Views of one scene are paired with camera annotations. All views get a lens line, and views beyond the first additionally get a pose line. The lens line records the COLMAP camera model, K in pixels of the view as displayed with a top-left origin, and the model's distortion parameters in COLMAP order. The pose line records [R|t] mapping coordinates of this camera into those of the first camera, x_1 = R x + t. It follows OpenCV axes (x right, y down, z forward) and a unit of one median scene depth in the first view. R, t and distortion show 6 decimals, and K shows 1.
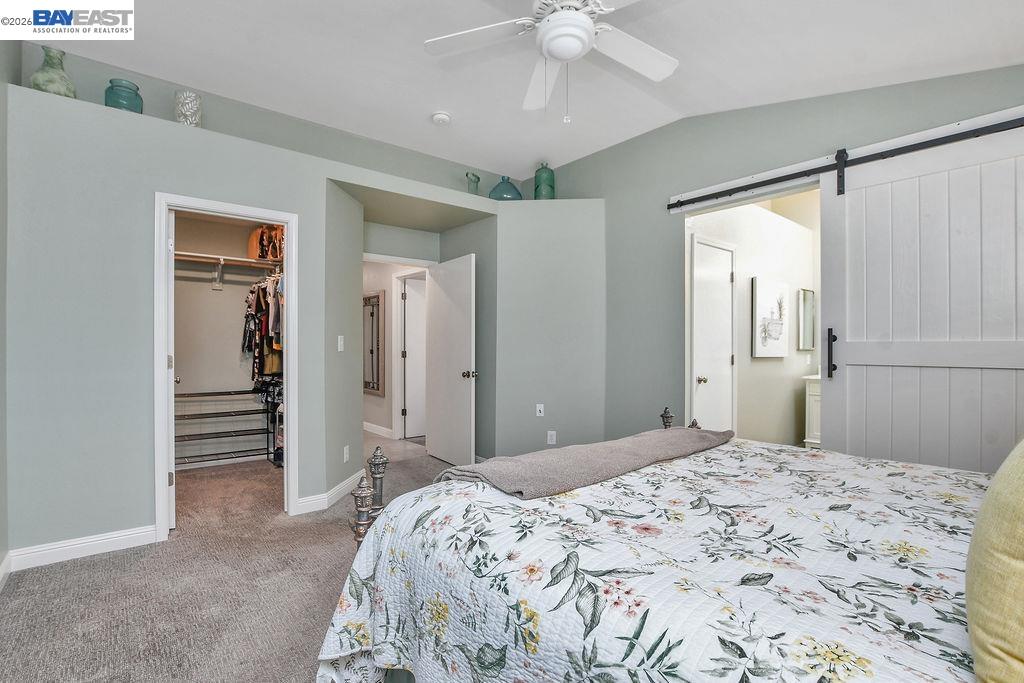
lens RADIAL K [[489.7, 0, 504.2], [0, 489.7, 348.7], [0, 0, 1]] dist [-0.023728, 0.000739]
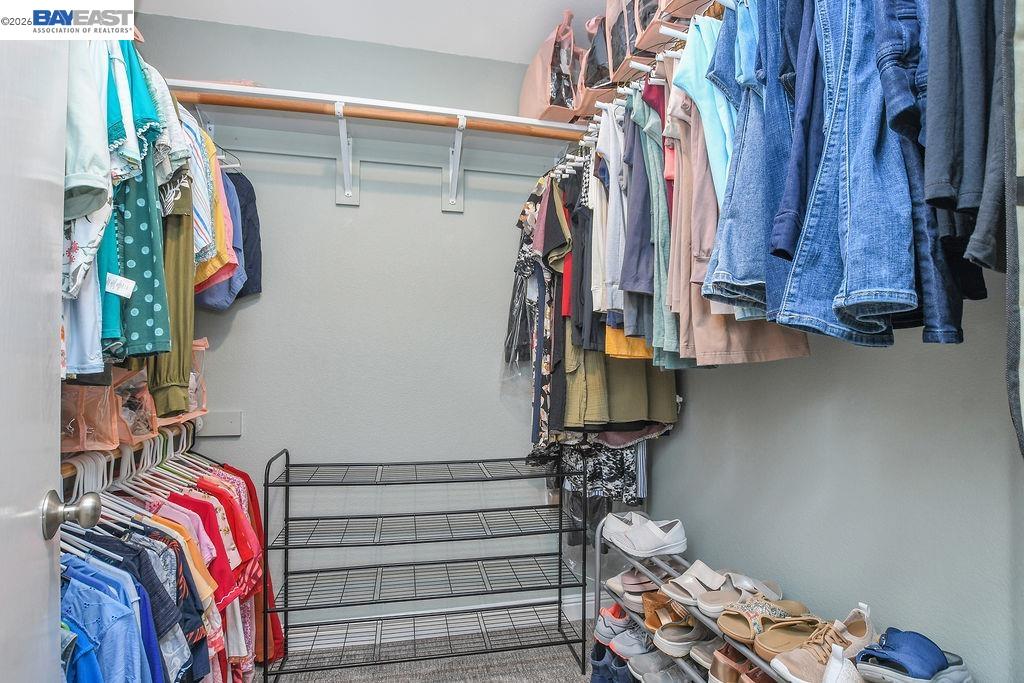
lens RADIAL K [[489.7, 0, 504.2], [0, 489.7, 348.7], [0, 0, 1]] dist [-0.023728, 0.000739]
pose [[0.896899, 0.002220, -0.442231, -0.375813], [-0.007746, 0.999913, -0.010690, -0.000256], [0.442168, 0.013013, 0.896838, 0.662454]]
